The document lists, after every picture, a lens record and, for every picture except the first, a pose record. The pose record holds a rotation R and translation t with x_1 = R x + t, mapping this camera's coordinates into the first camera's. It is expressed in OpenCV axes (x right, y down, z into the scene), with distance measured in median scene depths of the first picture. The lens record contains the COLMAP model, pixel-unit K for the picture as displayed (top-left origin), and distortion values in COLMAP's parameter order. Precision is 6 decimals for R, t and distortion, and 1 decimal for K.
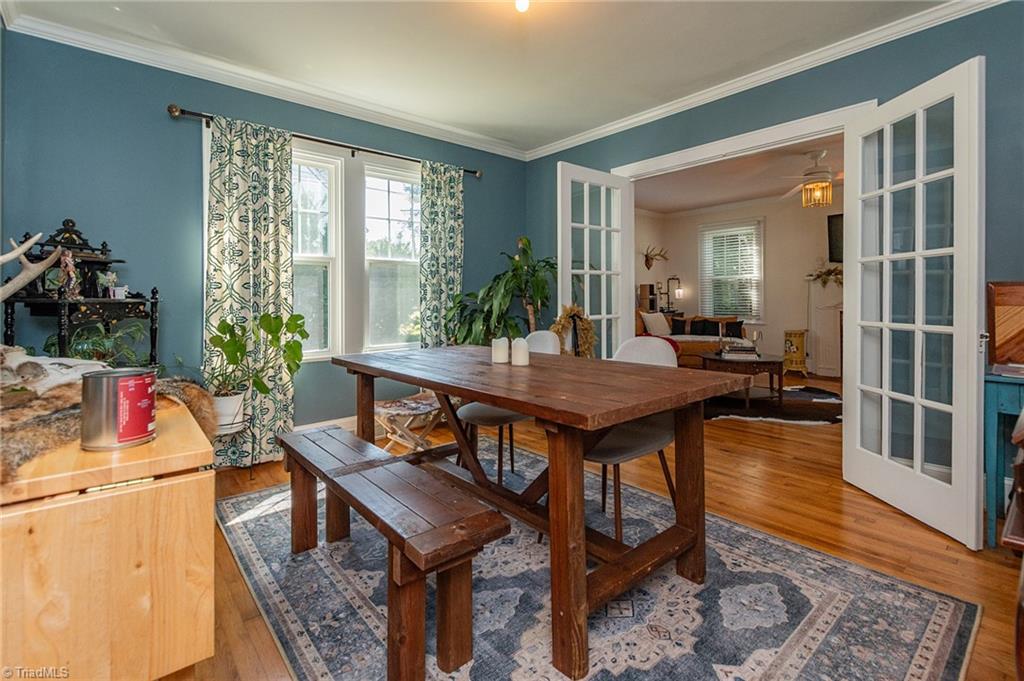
lens RADIAL K [[468.5, 0, 508.7], [0, 468.5, 302.1], [0, 0, 1]] dist [0.000862, 0.000061]
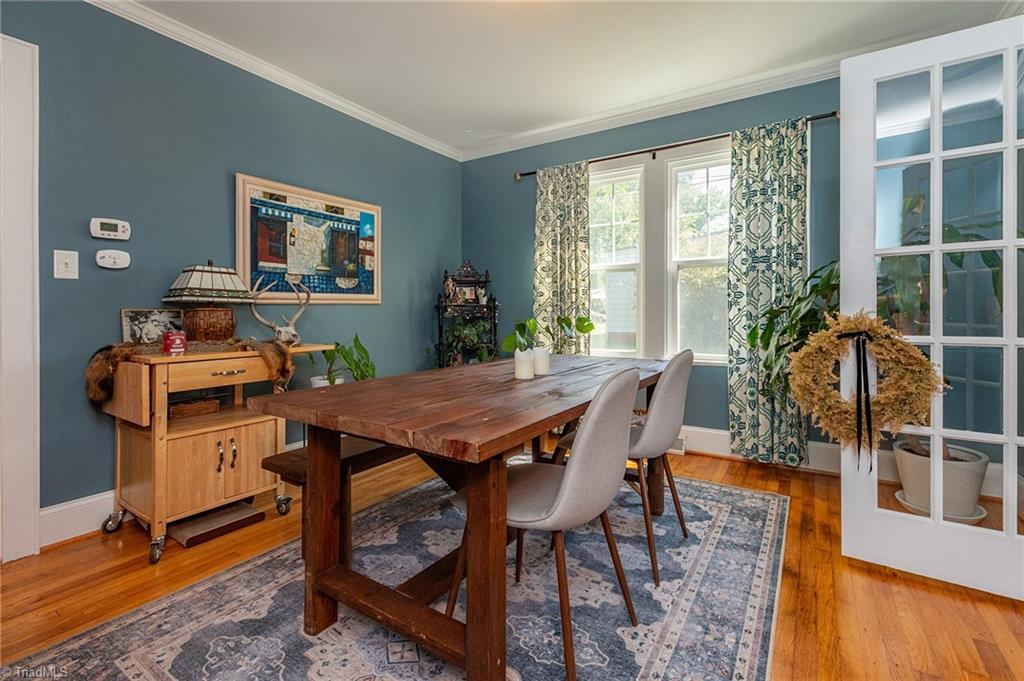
lens RADIAL K [[460.8, 0, 510.4], [0, 460.8, 313.9], [0, 0, 1]] dist [-0.000271, -0.000180]
pose [[0.285673, 0.010800, -0.958266, 0.598159], [-0.006319, 0.999936, 0.009386, 0.008804], [0.958306, 0.003374, 0.285723, 0.508909]]
